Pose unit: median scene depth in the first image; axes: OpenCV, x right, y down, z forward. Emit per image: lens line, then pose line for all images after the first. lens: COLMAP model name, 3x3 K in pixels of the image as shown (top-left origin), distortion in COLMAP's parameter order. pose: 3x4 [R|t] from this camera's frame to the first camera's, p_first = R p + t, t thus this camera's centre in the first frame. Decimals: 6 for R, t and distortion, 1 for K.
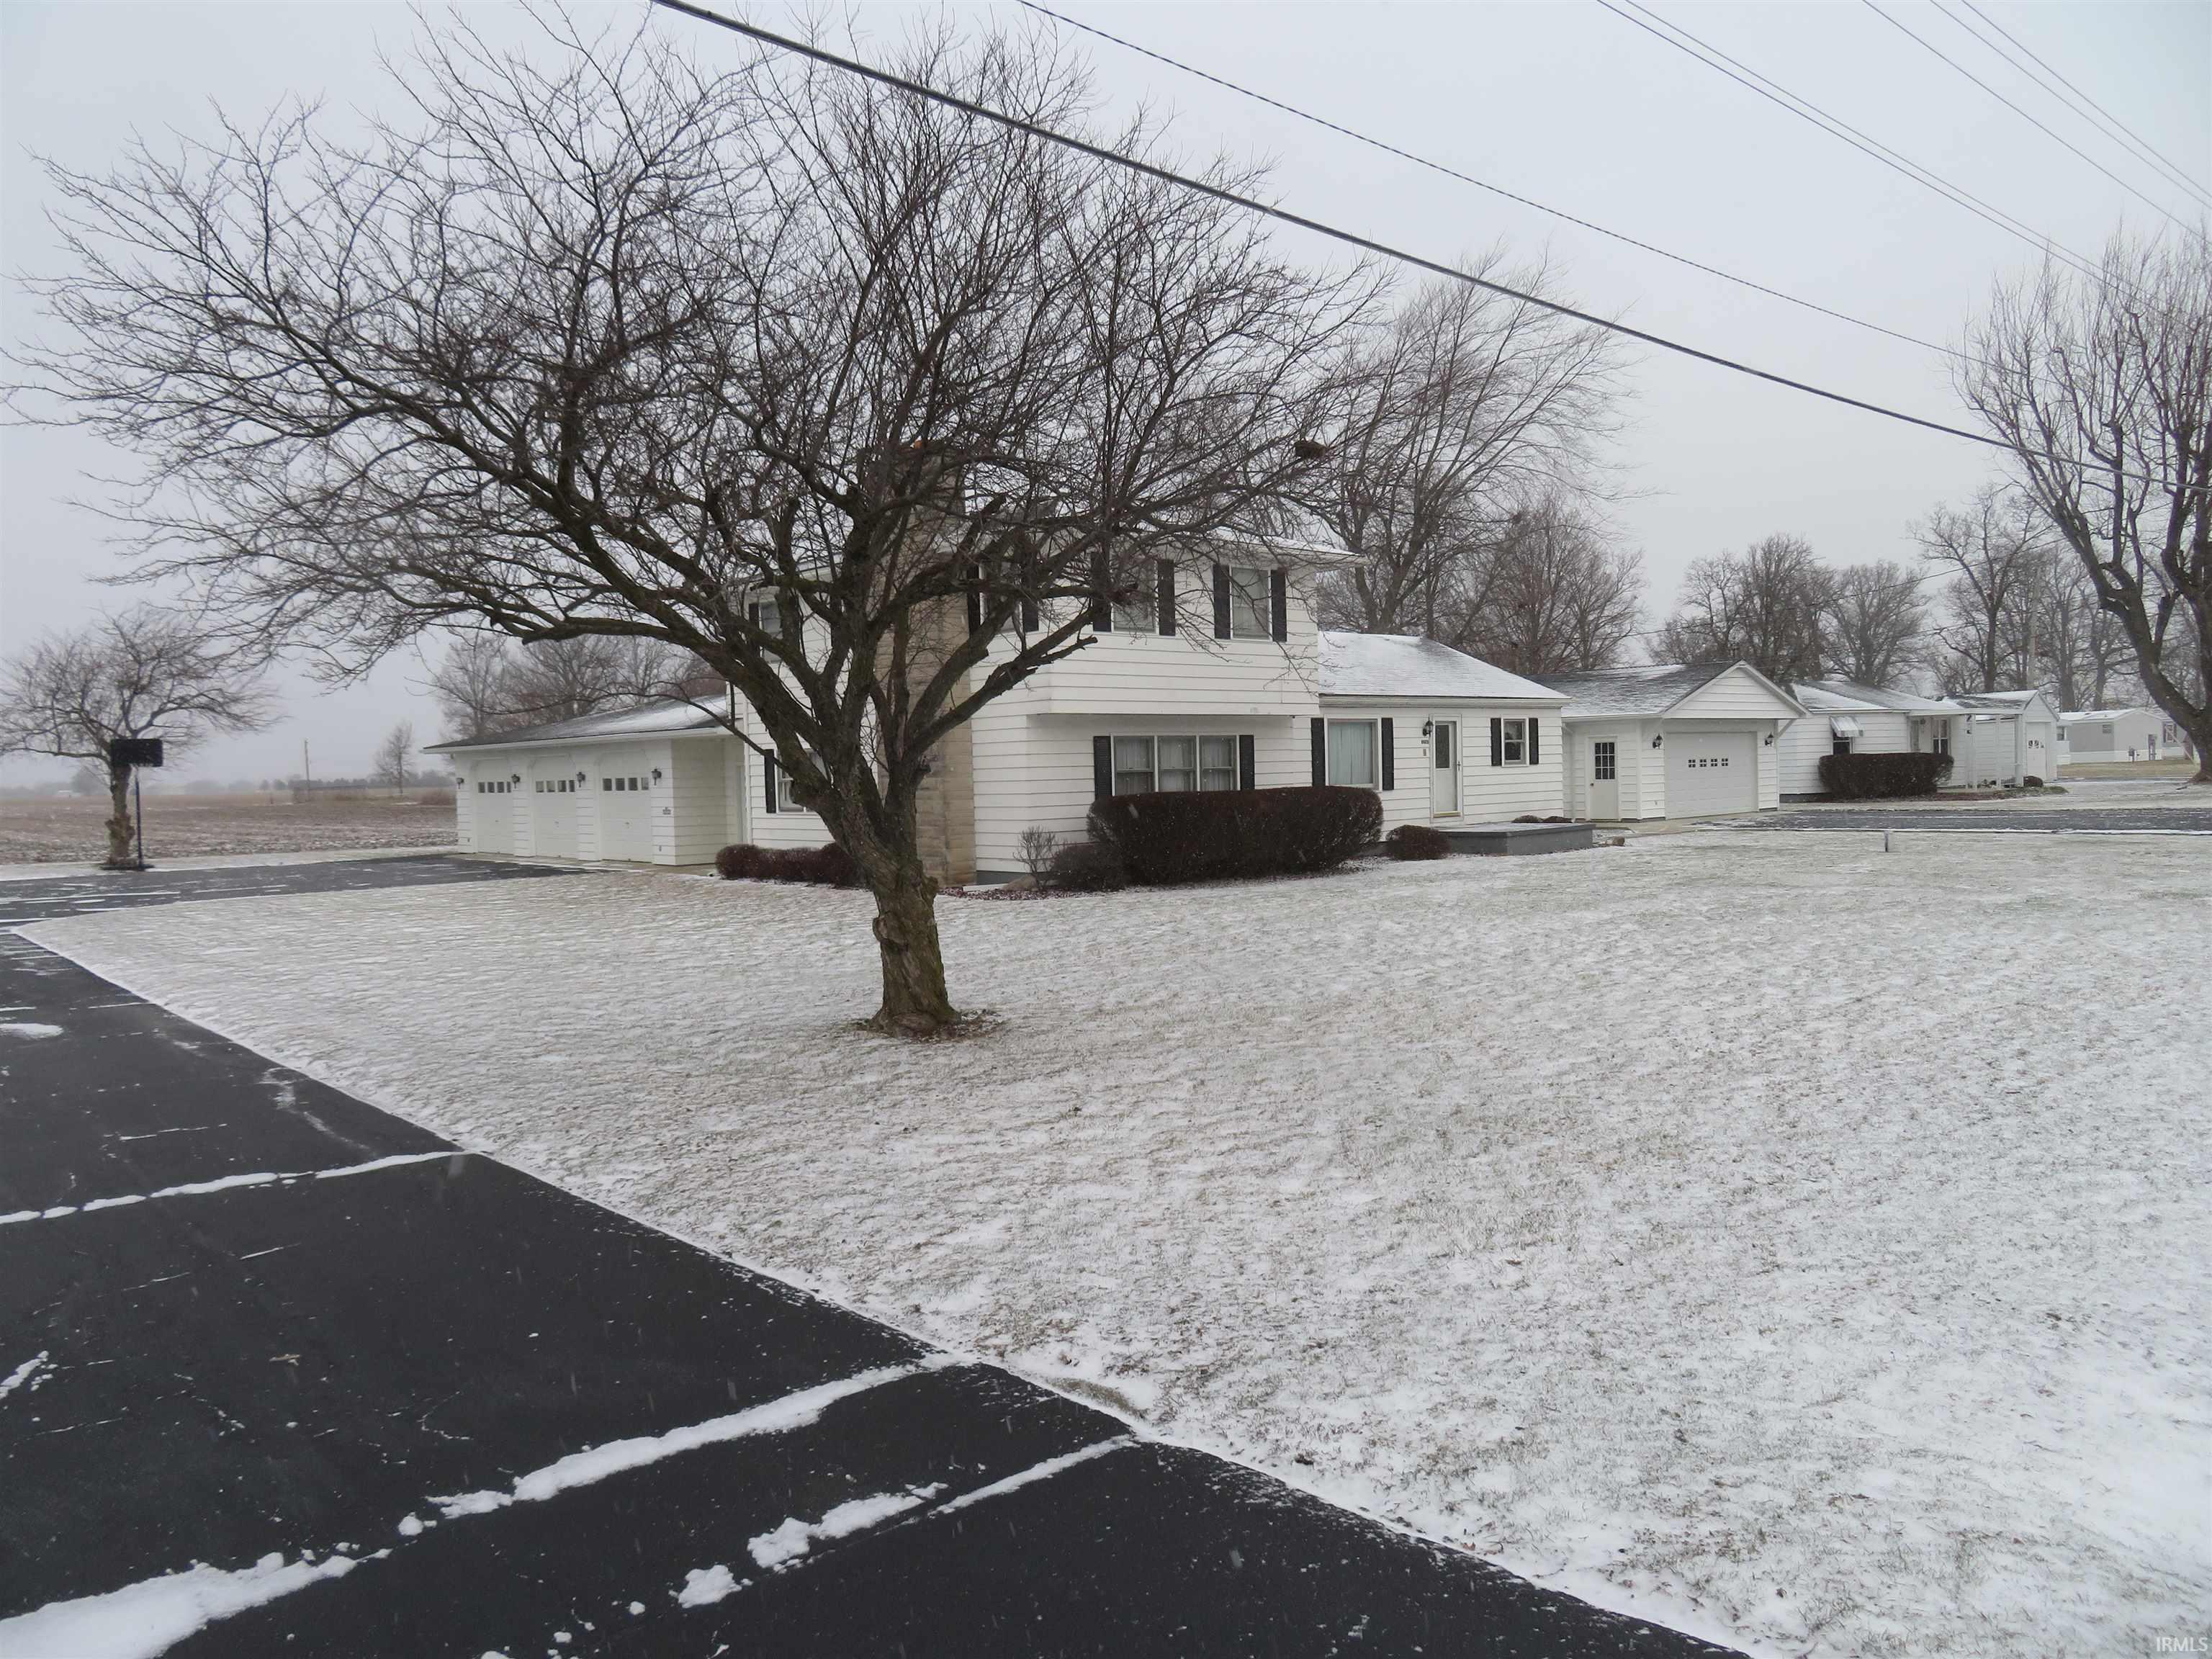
lens RADIAL K [[1564.6, 0, 1101.9], [0, 1564.6, 814.5], [0, 0, 1]] dist [-0.014561, -0.010171]
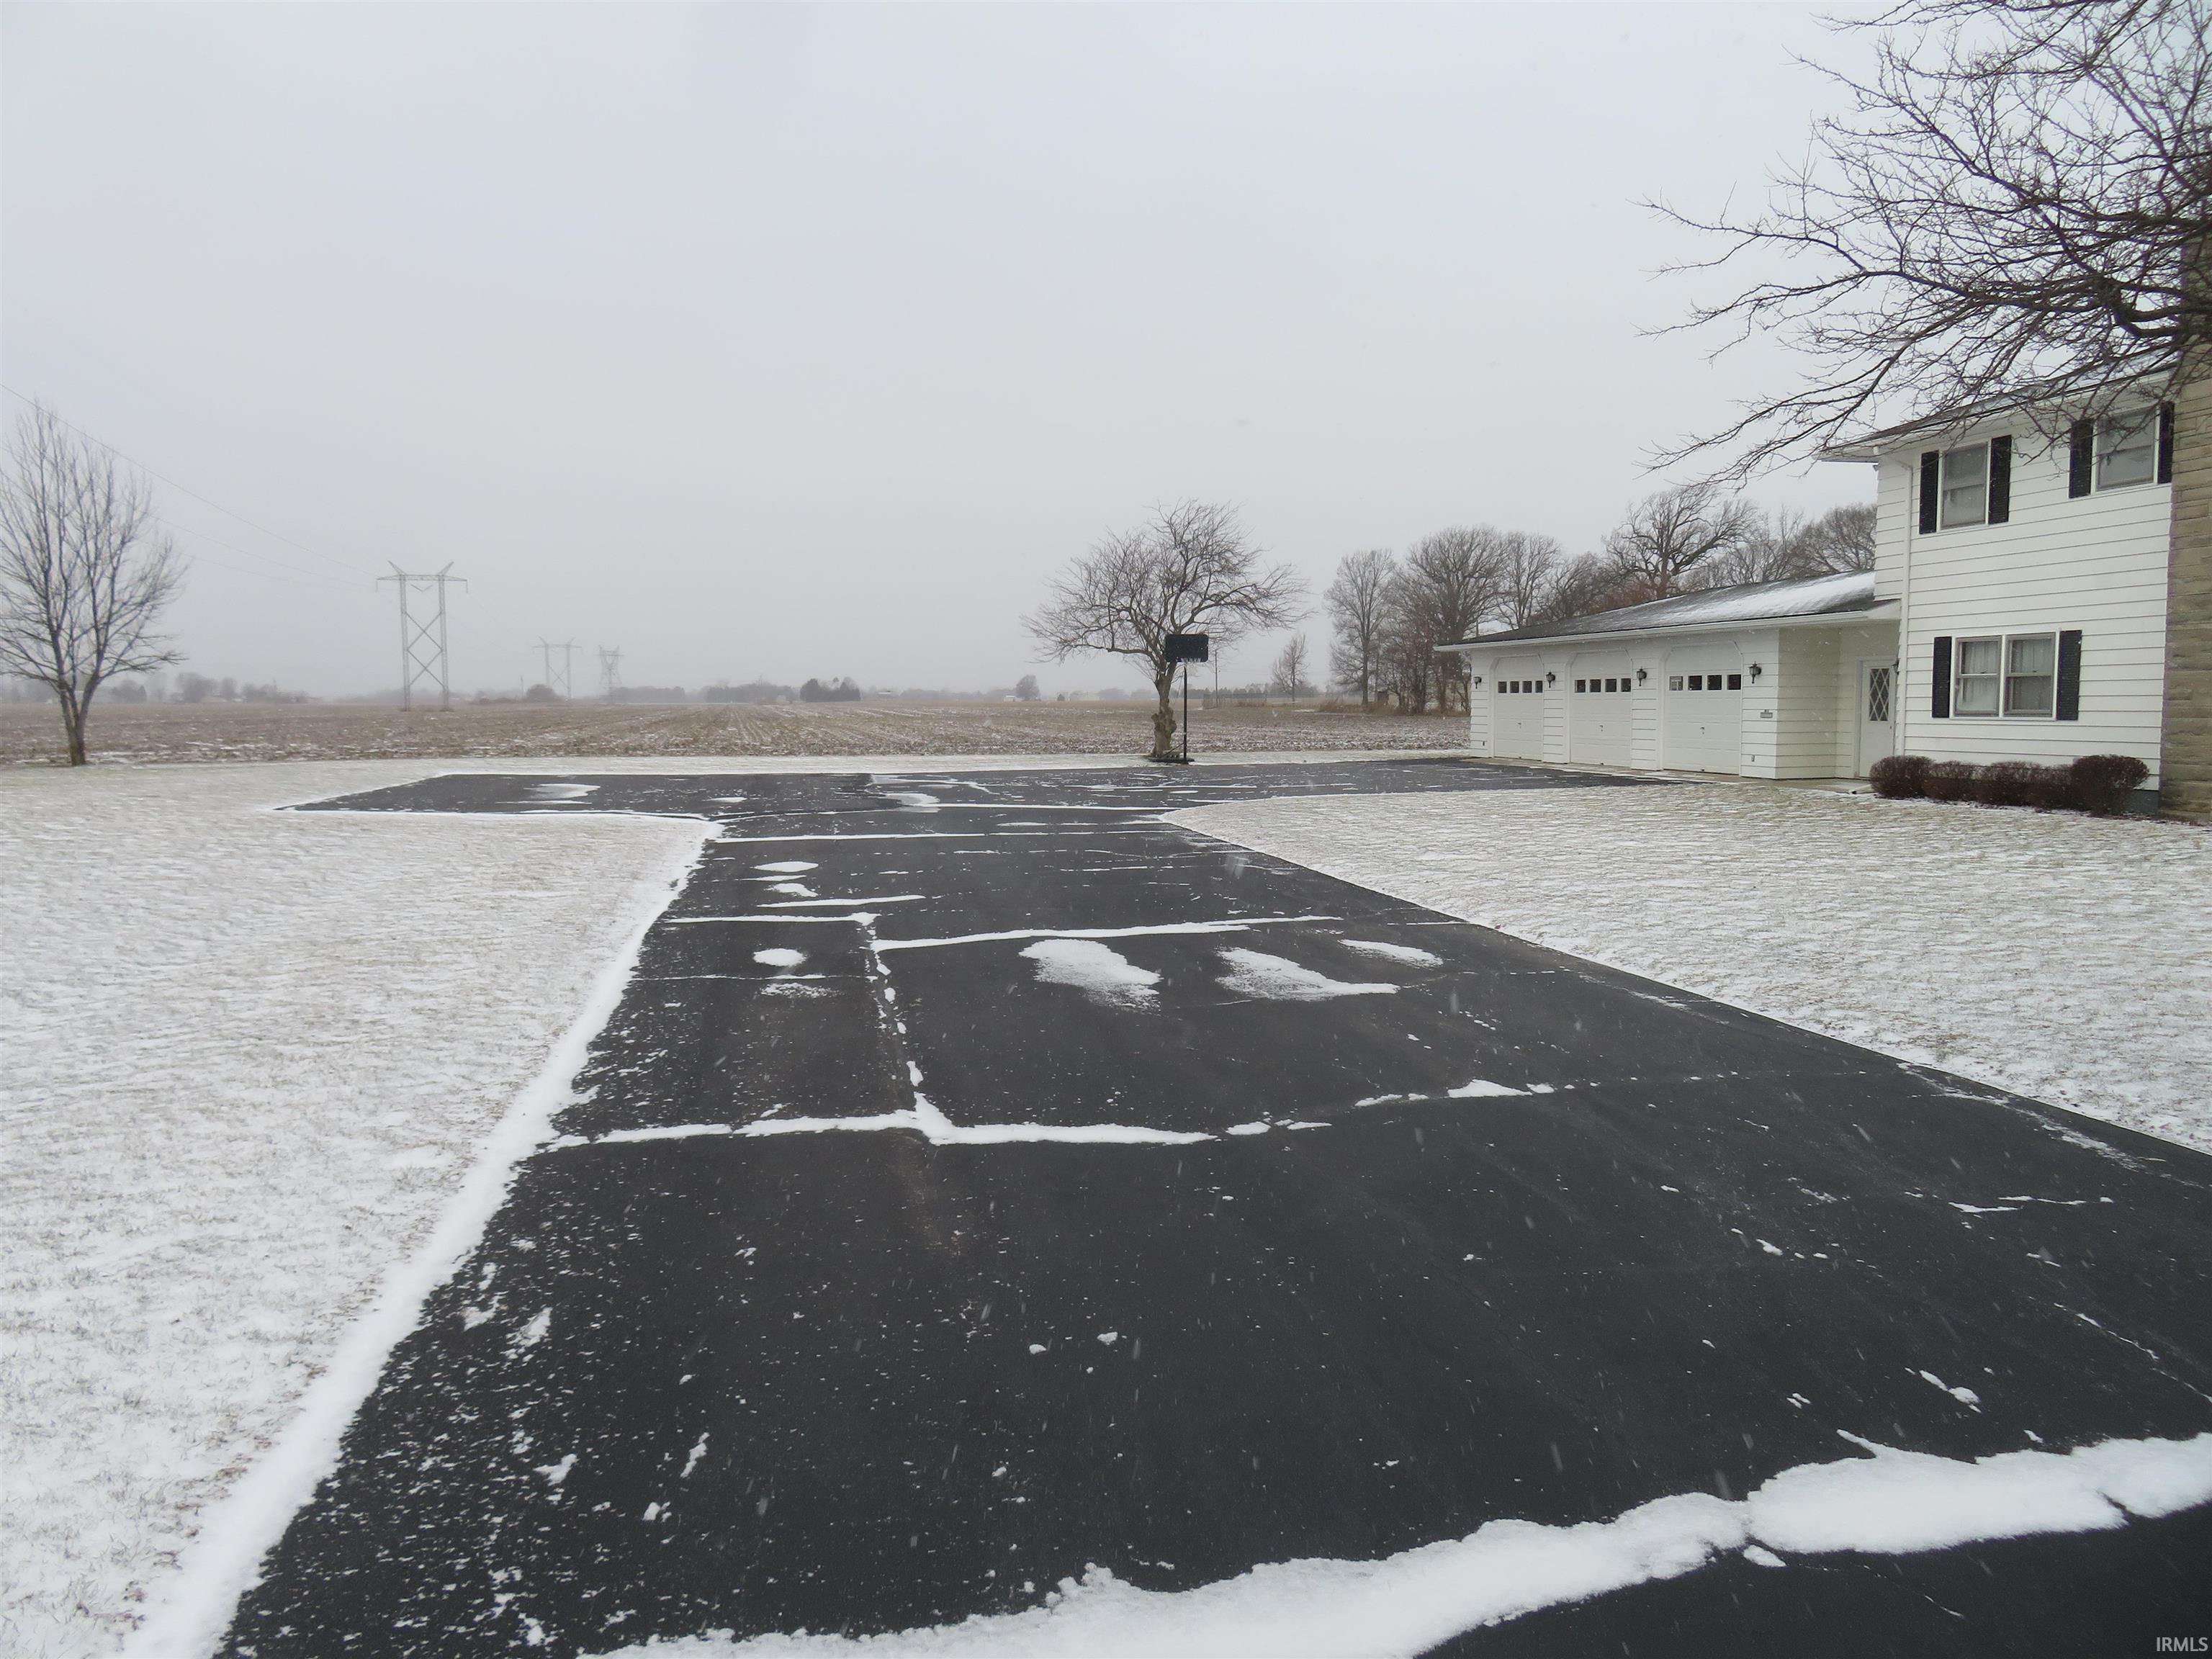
lens RADIAL K [[1564.6, 0, 1107.6], [0, 1564.6, 868.8], [0, 0, 1]] dist [-0.014561, -0.010171]
pose [[0.863699, 0.067322, -0.499491, -0.137001], [-0.022457, 0.995195, 0.095301, 0.007563], [0.503507, -0.071095, 0.861061, 0.074304]]
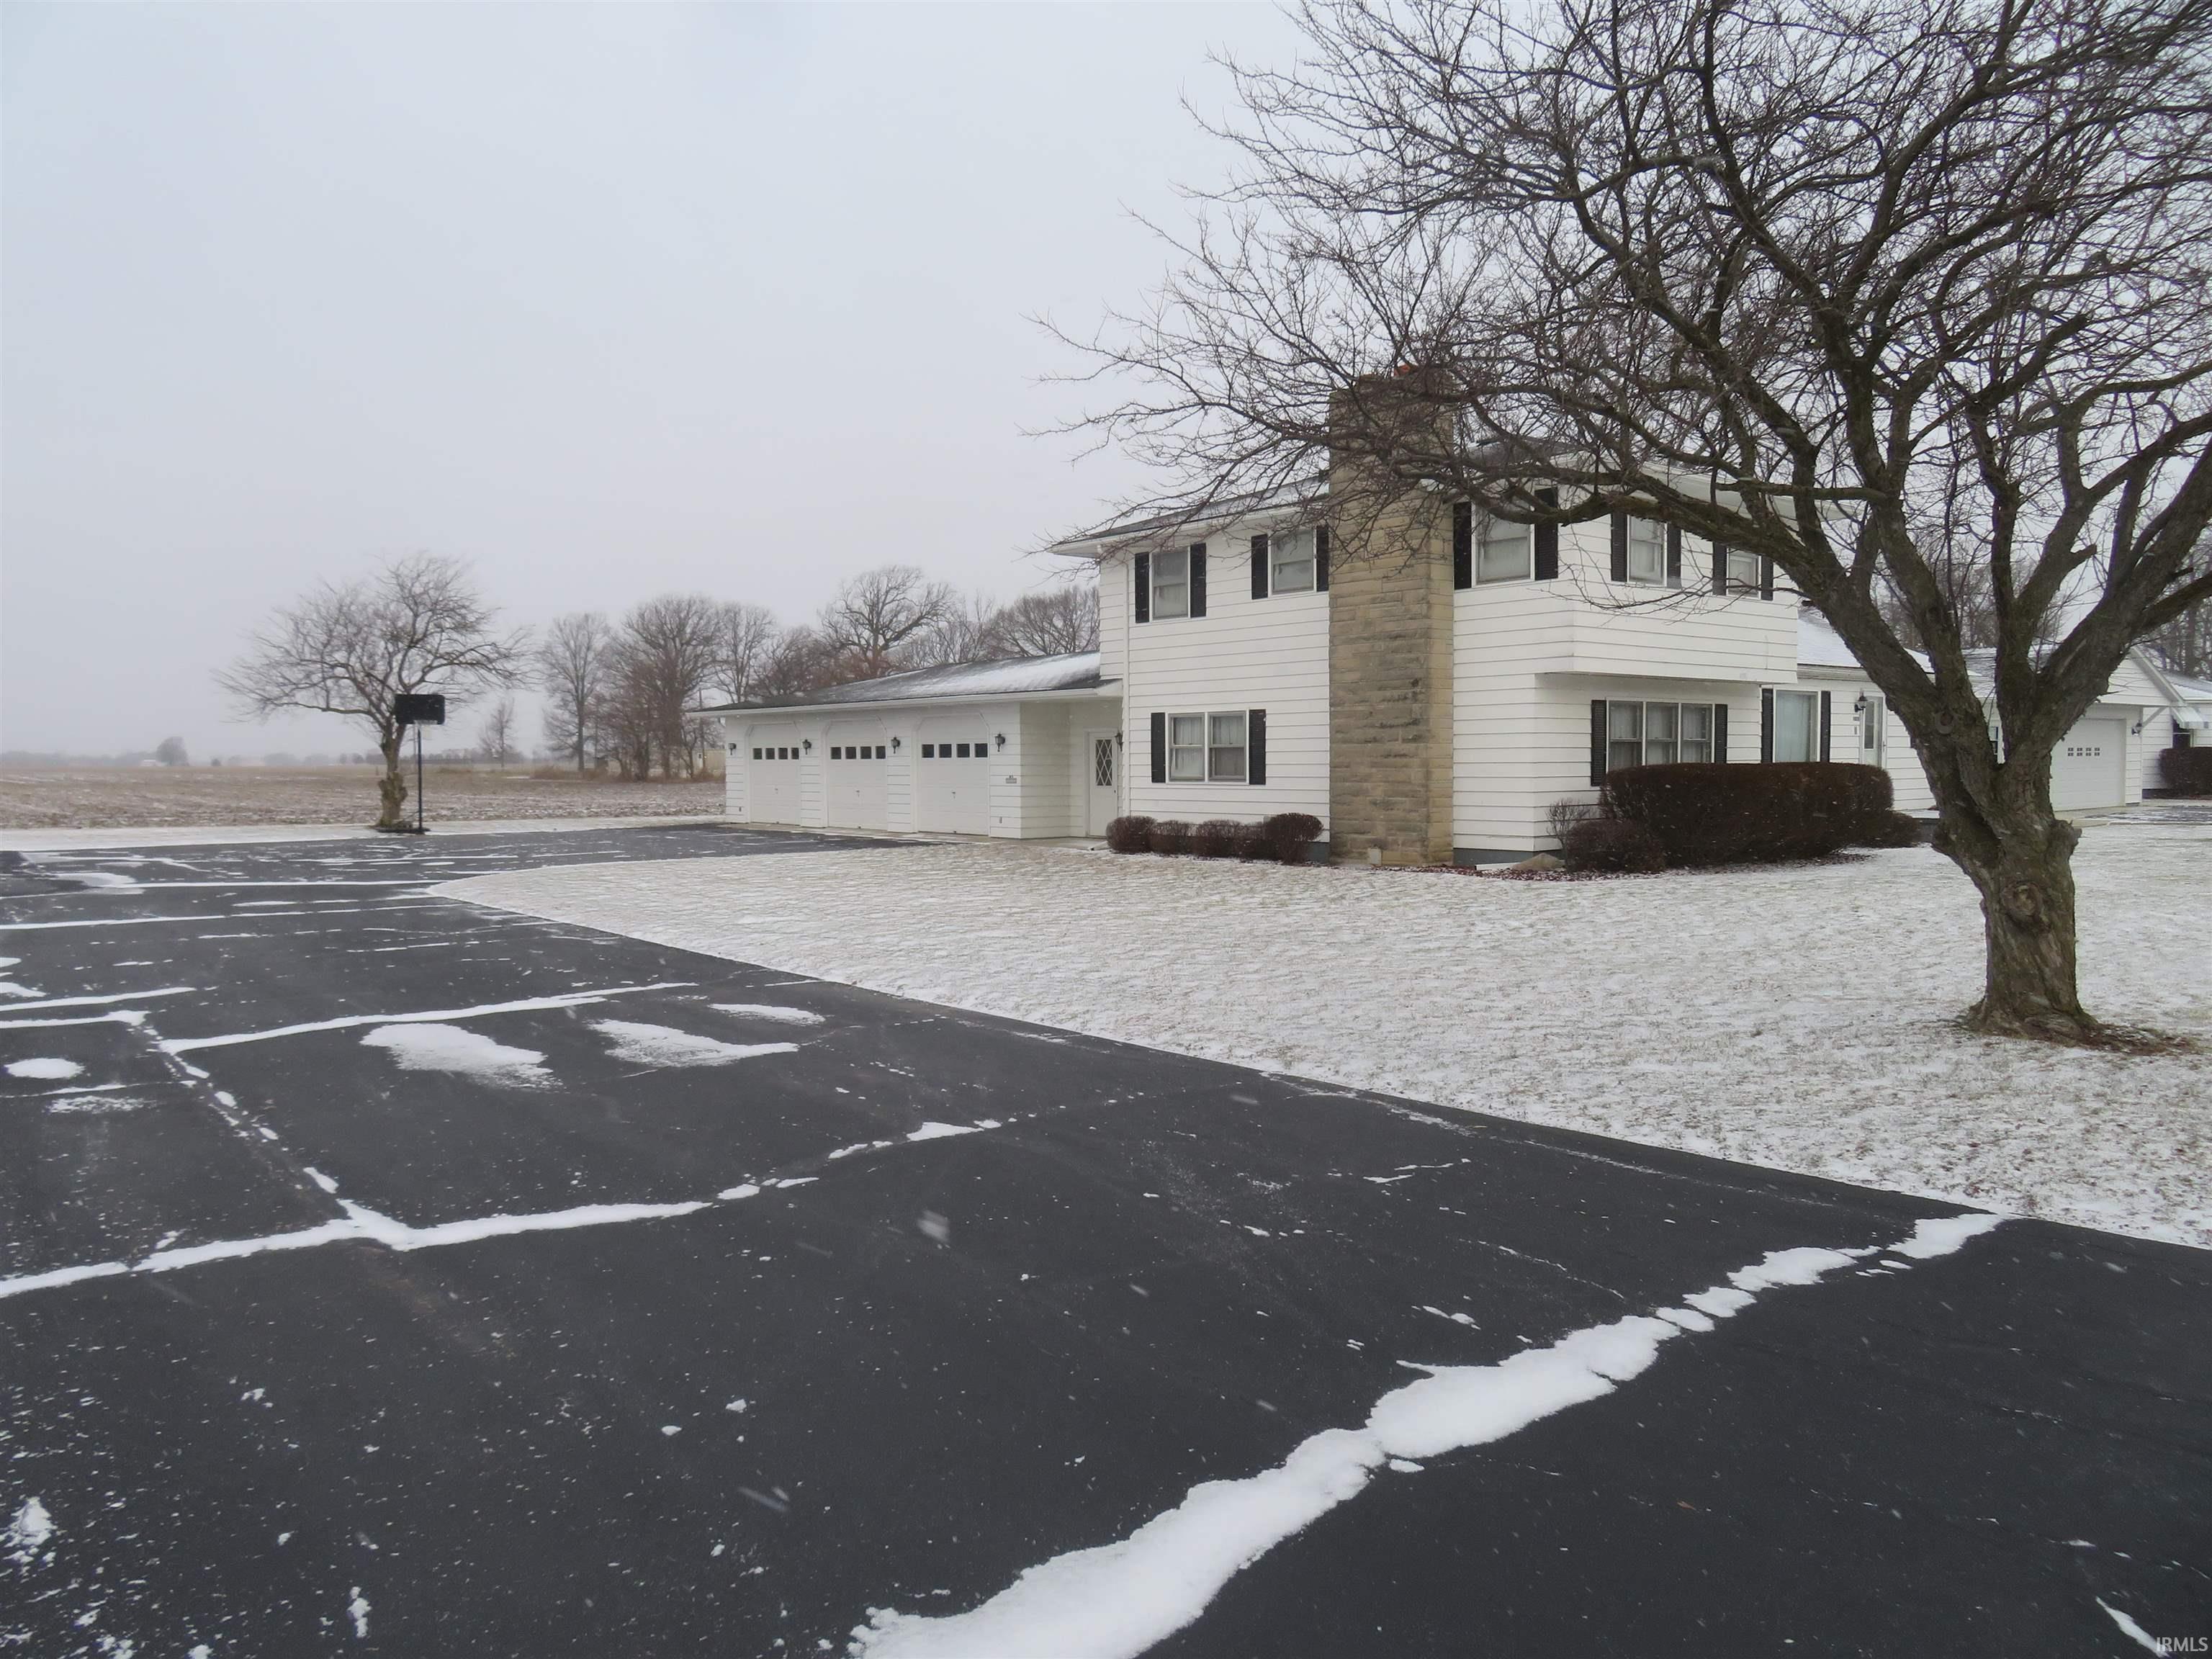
lens RADIAL K [[1564.6, 0, 1110.4], [0, 1564.6, 861.0], [0, 0, 1]] dist [-0.014561, -0.010171]
pose [[0.999160, 0.020573, -0.035431, -0.159904], [-0.019252, 0.999122, 0.037211, 0.008858], [0.036165, -0.036498, 0.998679, 0.062323]]
